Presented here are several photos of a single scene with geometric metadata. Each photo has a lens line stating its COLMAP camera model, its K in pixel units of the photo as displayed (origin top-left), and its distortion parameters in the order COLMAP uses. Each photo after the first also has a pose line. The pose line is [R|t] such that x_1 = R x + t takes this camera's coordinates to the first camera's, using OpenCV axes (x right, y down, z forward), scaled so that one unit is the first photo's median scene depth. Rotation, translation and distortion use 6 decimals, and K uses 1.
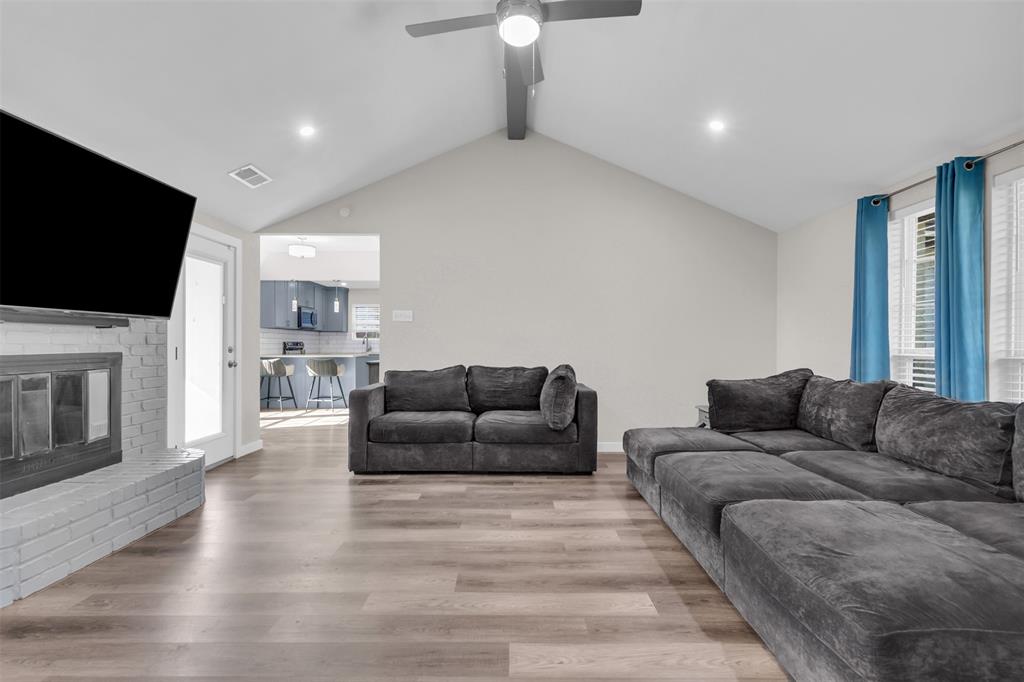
lens RADIAL K [[470.7, 0, 509.9], [0, 470.7, 340.5], [0, 0, 1]] dist [0.003040, -0.001830]
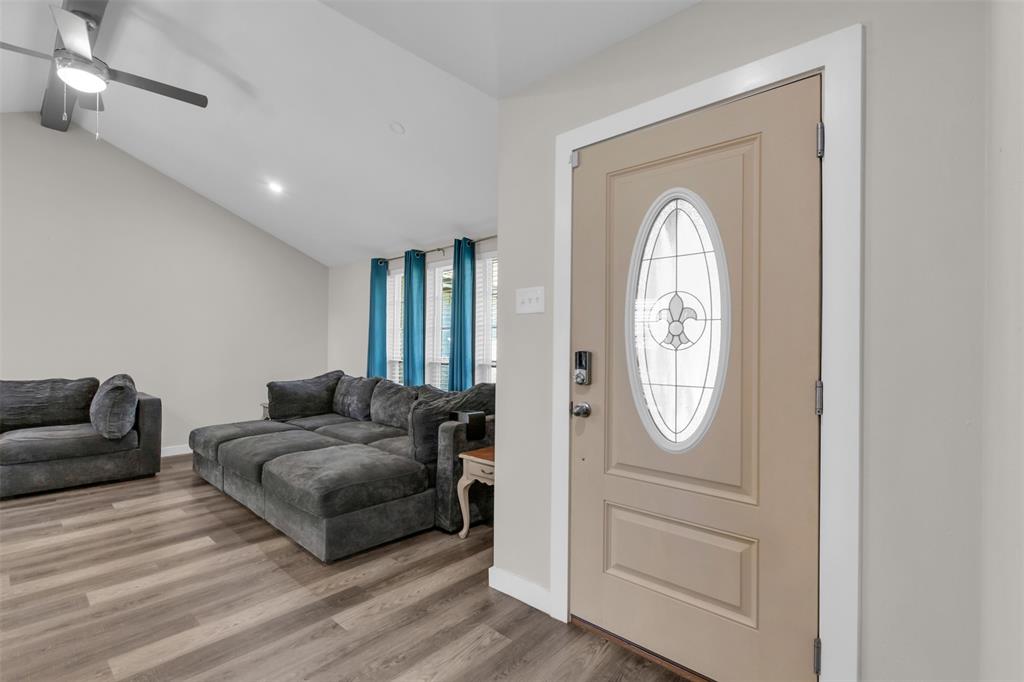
lens RADIAL K [[470.7, 0, 511.2], [0, 470.7, 343.3], [0, 0, 1]] dist [0.003040, -0.001830]
pose [[0.672133, 0.004594, 0.740416, -0.091412], [-0.009969, 0.999946, 0.002845, -0.034886], [-0.740364, -0.009294, 0.672142, -0.382662]]
